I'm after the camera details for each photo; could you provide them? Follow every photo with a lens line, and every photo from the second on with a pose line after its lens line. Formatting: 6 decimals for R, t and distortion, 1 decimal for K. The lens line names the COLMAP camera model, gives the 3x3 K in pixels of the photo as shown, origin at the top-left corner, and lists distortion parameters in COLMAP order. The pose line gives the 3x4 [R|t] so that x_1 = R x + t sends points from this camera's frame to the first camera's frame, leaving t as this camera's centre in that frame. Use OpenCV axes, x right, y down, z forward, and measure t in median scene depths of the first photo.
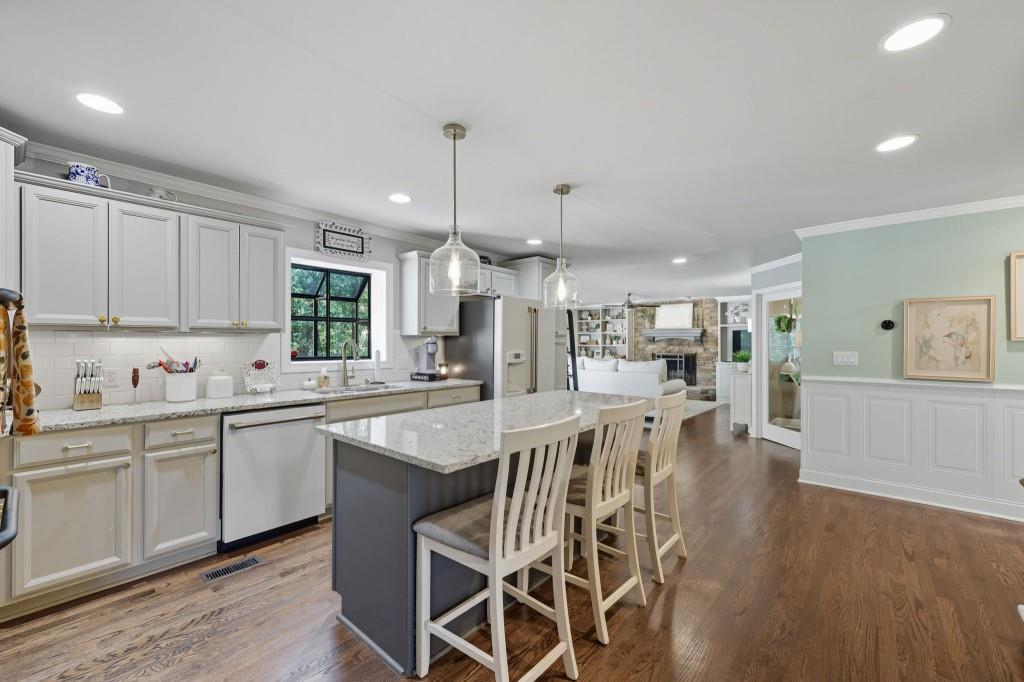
lens RADIAL K [[422.7, 0, 514.7], [0, 422.7, 344.1], [0, 0, 1]] dist [-0.001271, -0.000115]
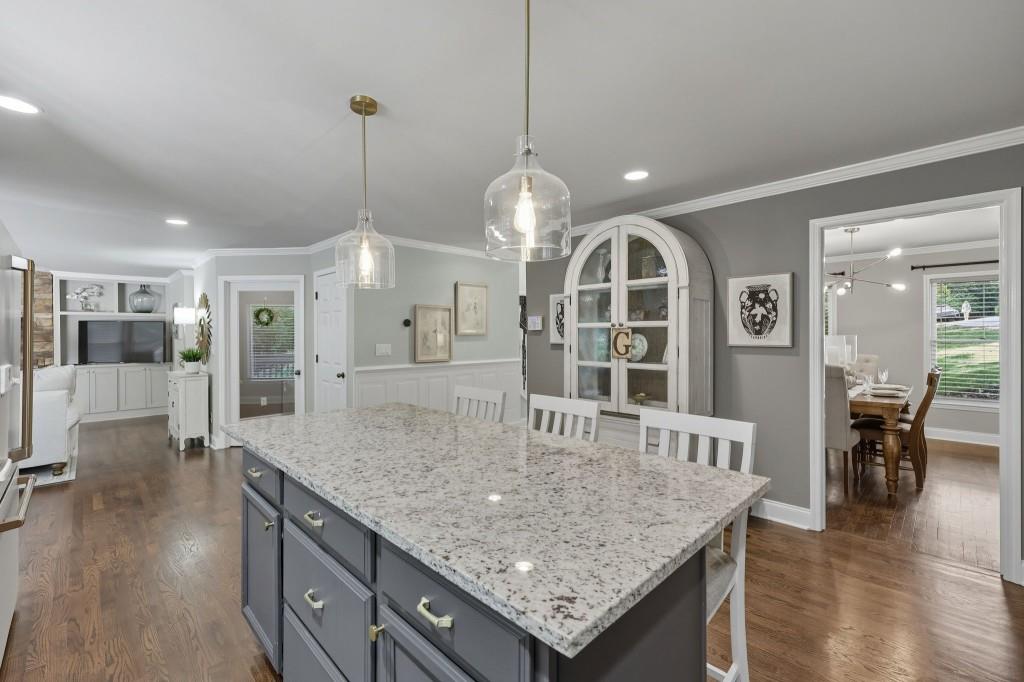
lens RADIAL K [[430.0, 0, 517.1], [0, 430.0, 337.4], [0, 0, 1]] dist [0.000901, 0.000050]
pose [[0.079308, -0.005264, 0.996836, -0.145890], [0.007053, 0.999964, 0.004719, -0.001544], [-0.996825, 0.006657, 0.079342, 0.193254]]
